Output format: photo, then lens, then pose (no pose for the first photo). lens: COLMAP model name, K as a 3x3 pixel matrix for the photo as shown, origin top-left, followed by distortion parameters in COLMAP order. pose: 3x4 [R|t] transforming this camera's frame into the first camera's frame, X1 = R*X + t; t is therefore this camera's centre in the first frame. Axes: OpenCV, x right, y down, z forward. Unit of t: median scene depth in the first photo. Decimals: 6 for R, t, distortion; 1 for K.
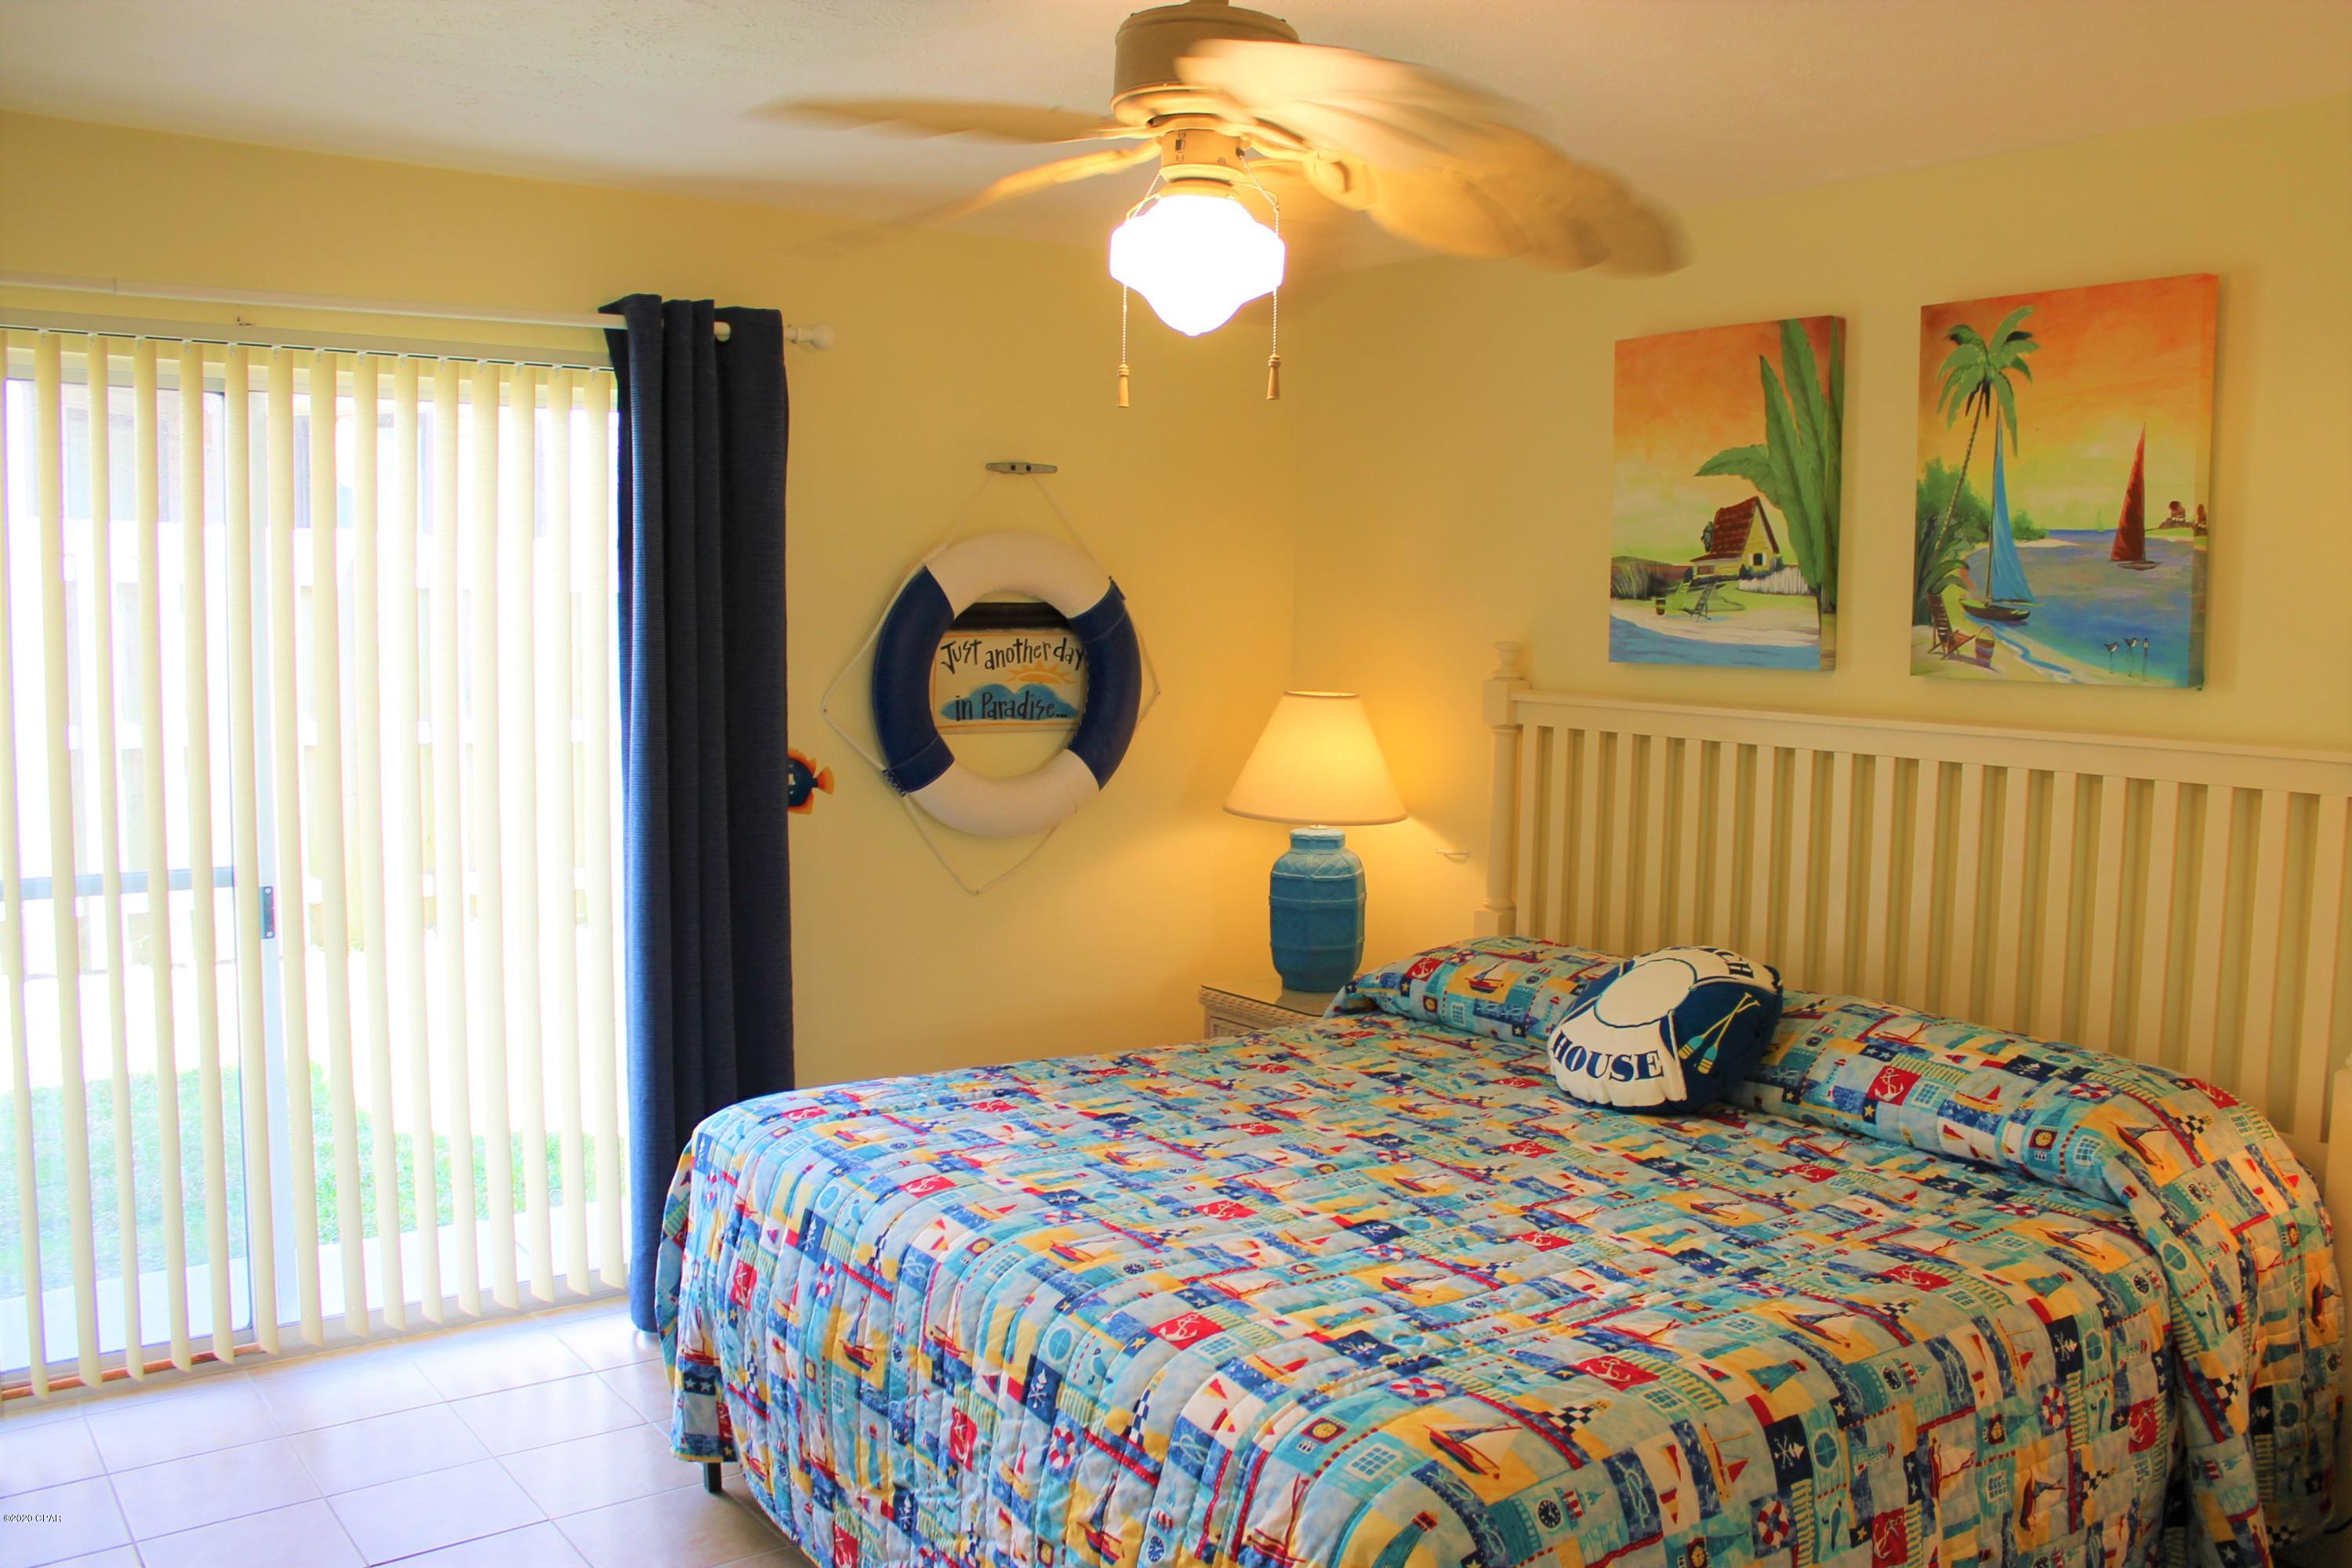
lens RADIAL K [[1970.0, 0, 1196.0], [0, 1970.0, 783.0], [0, 0, 1]] dist [-0.157533, 0.120654]
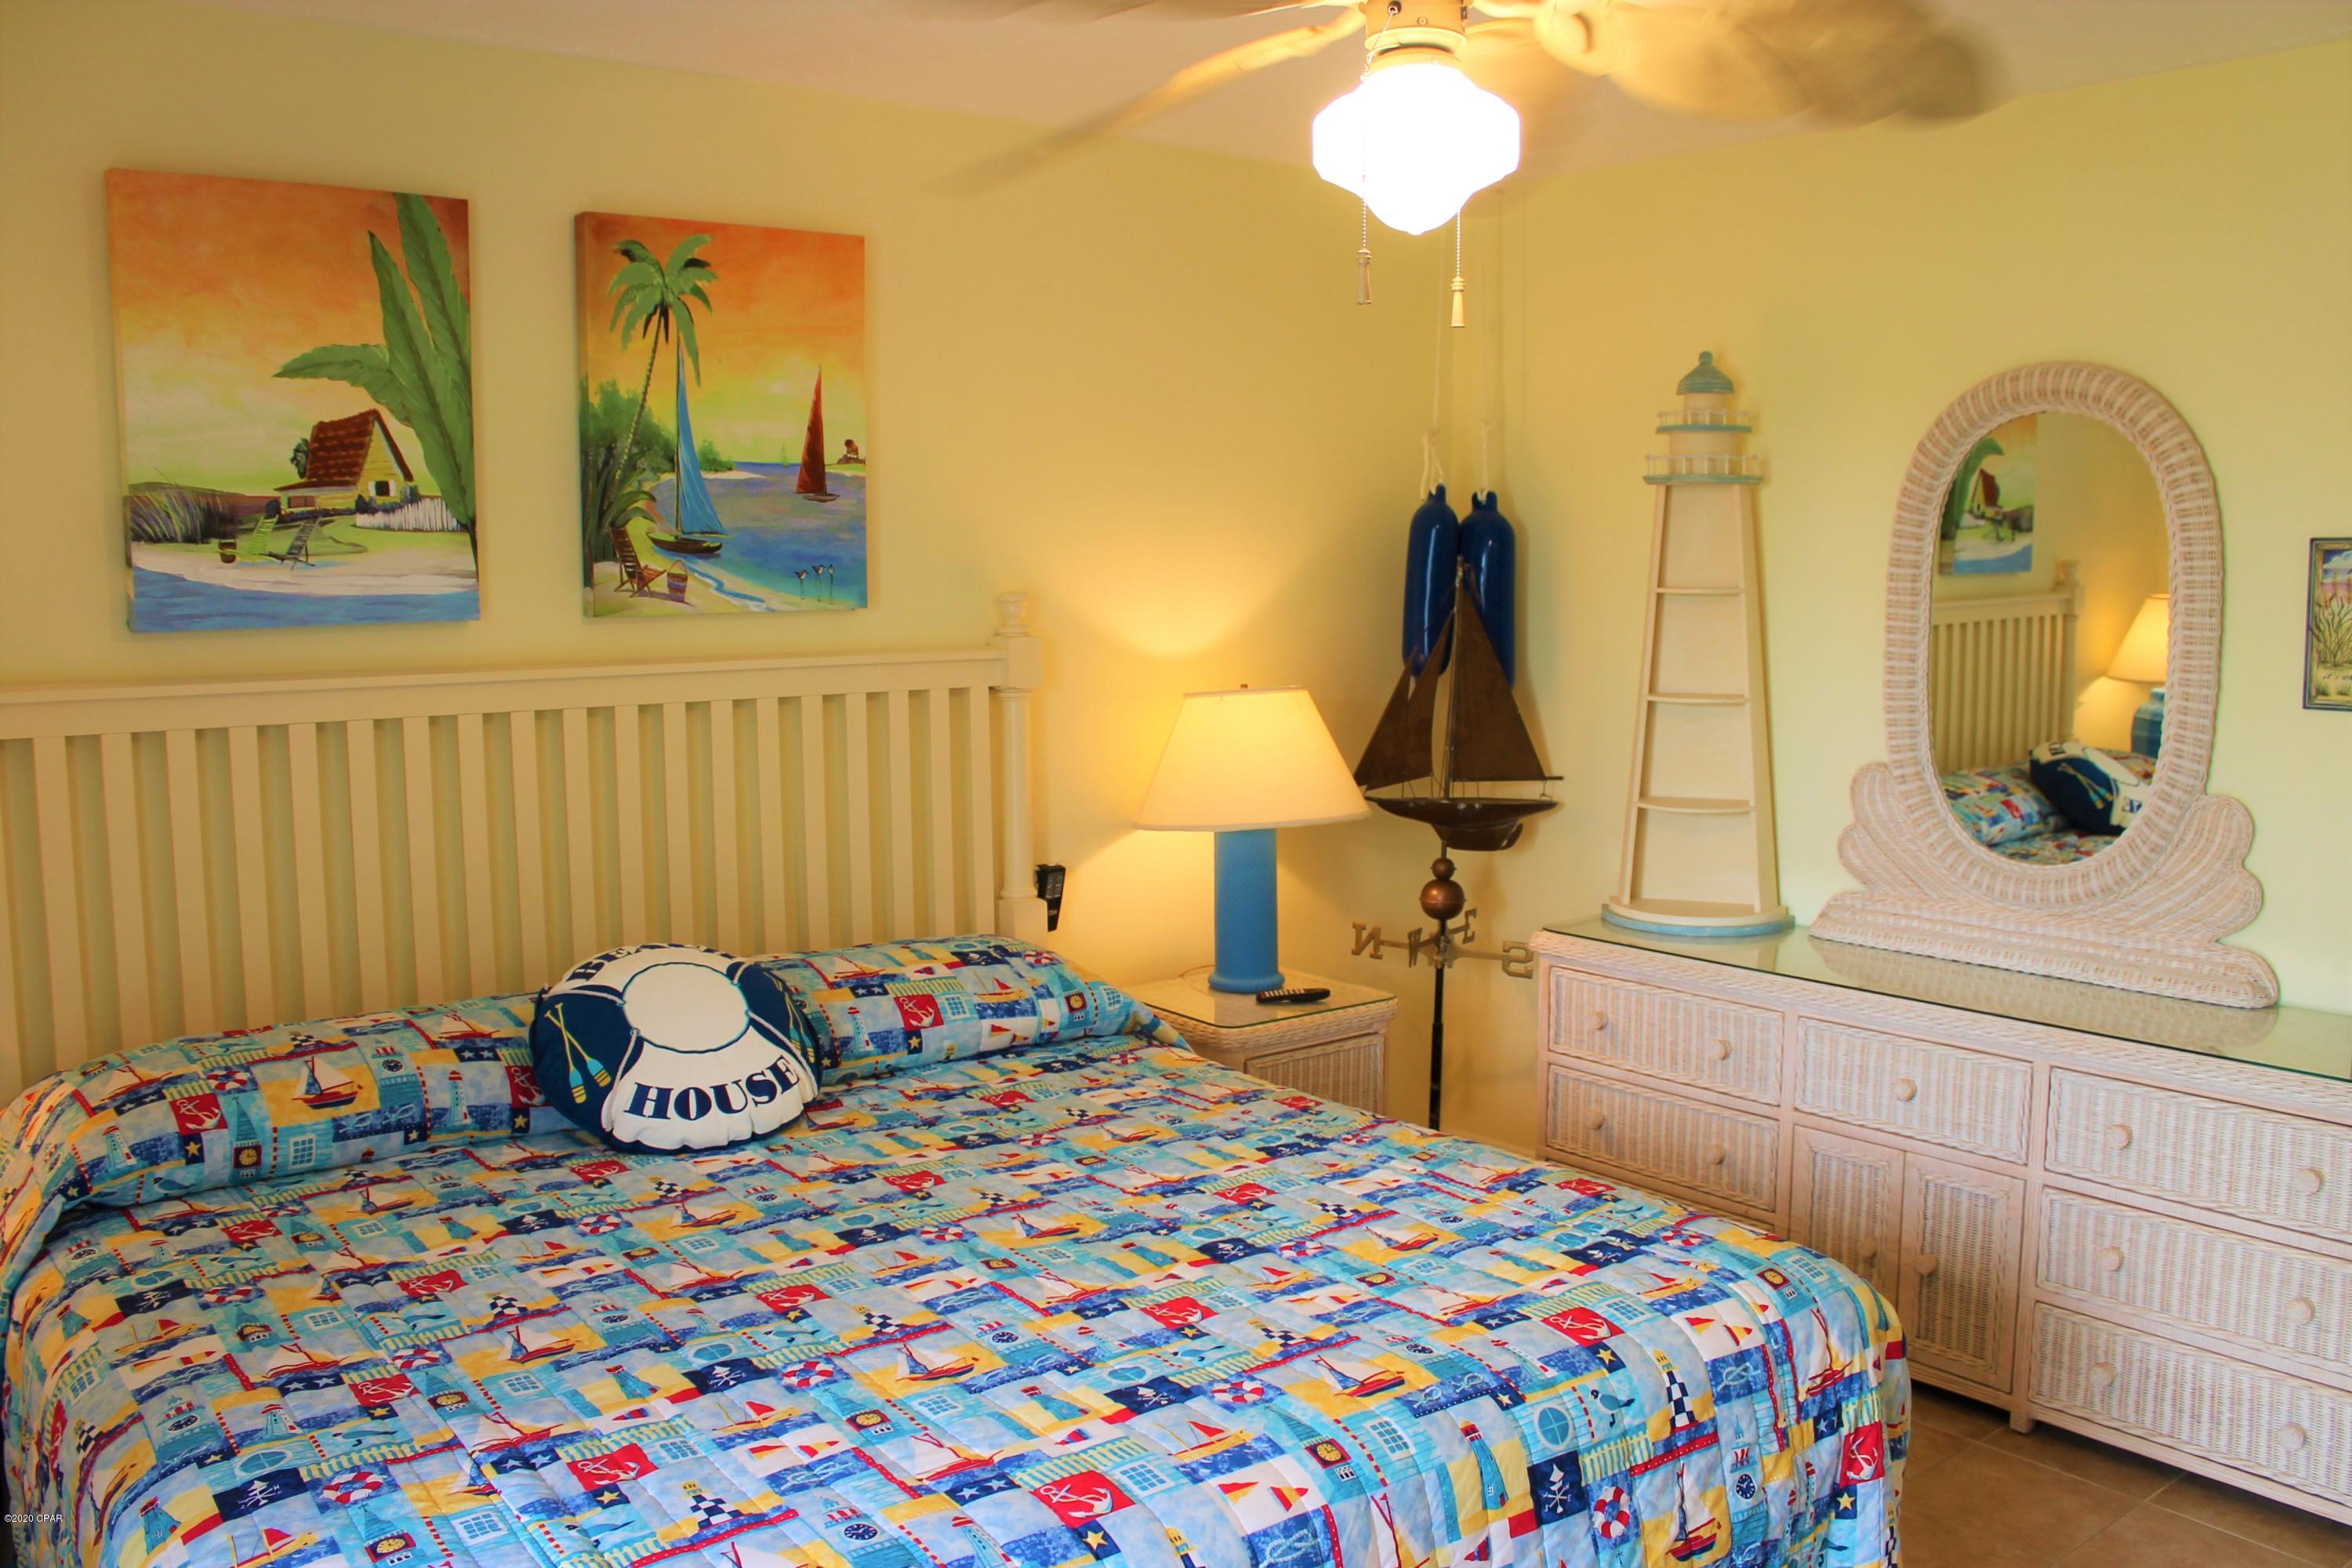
lens RADIAL K [[1970.0, 0, 1181.5], [0, 1970.0, 781.1], [0, 0, 1]] dist [-0.157533, 0.120654]
pose [[-0.033900, -0.132857, 0.990555, -0.617738], [0.091975, 0.986504, 0.135462, -0.085769], [-0.995184, 0.095698, -0.021223, 0.824313]]
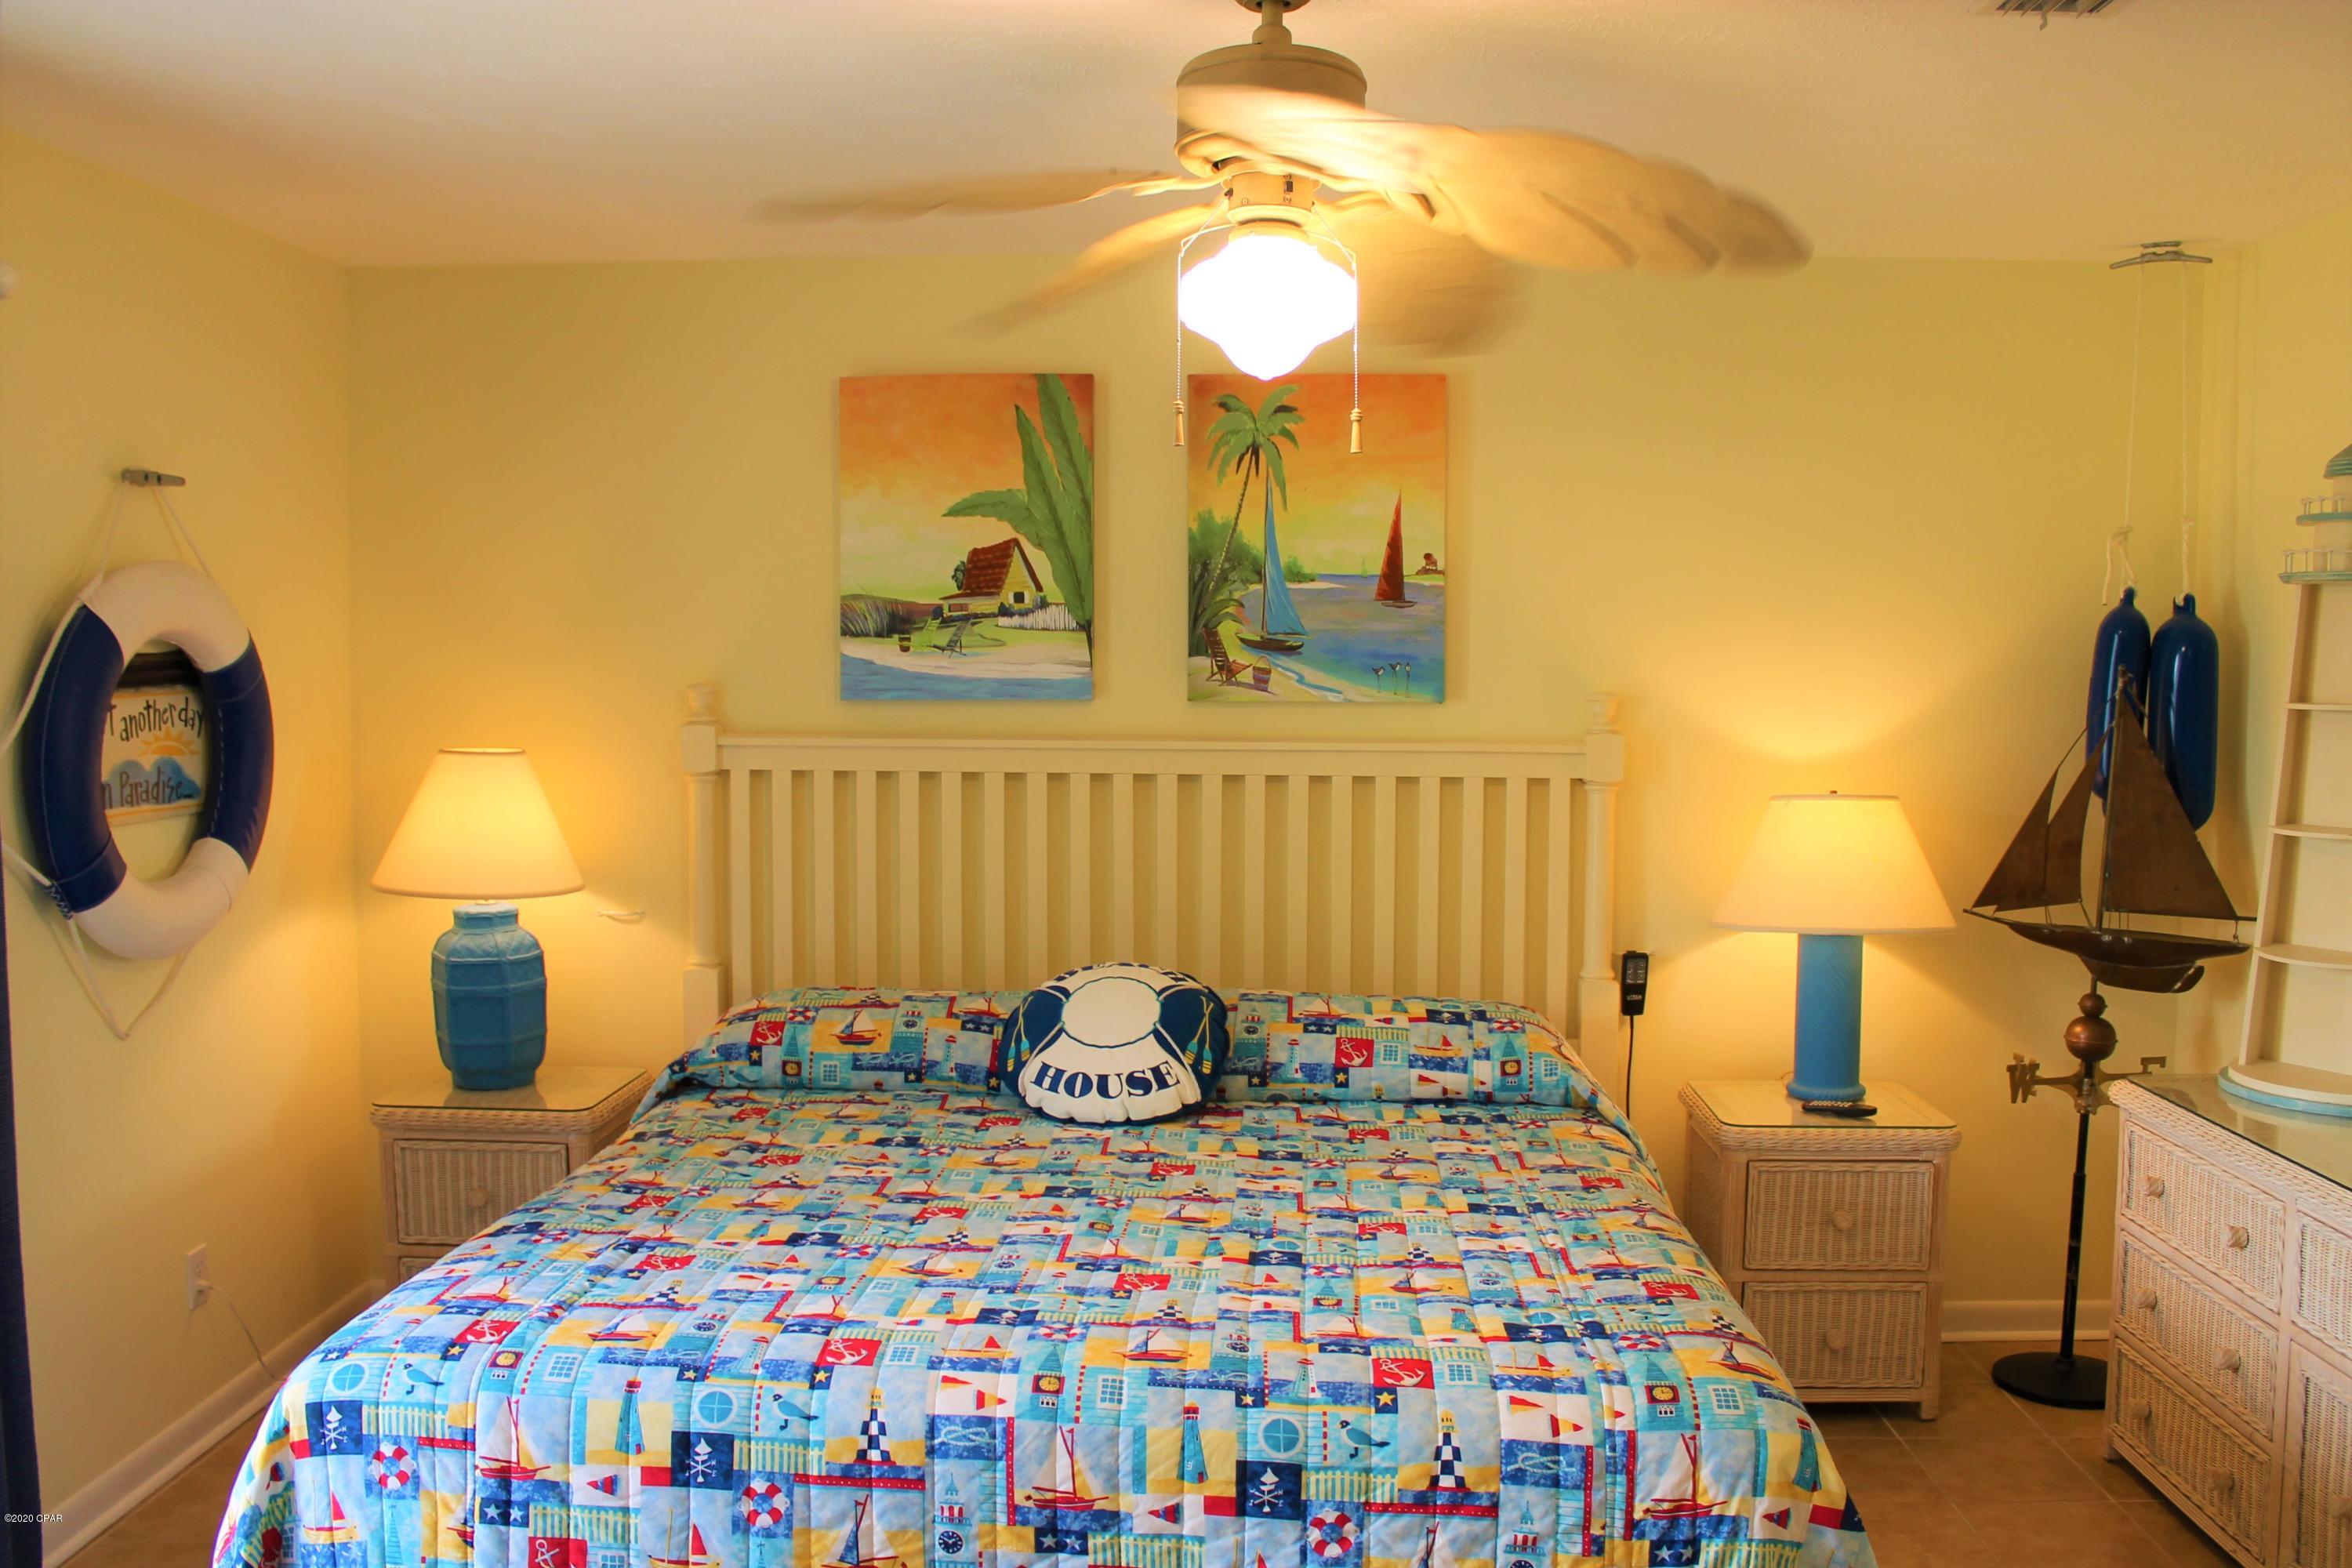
lens RADIAL K [[1970.0, 0, 1174.5], [0, 1970.0, 783.1], [0, 0, 1]] dist [-0.157533, 0.120654]
pose [[0.632028, -0.065157, 0.772202, -0.577790], [0.076077, 0.996863, 0.021847, -0.037041], [-0.771202, 0.044939, 0.635002, 0.306215]]
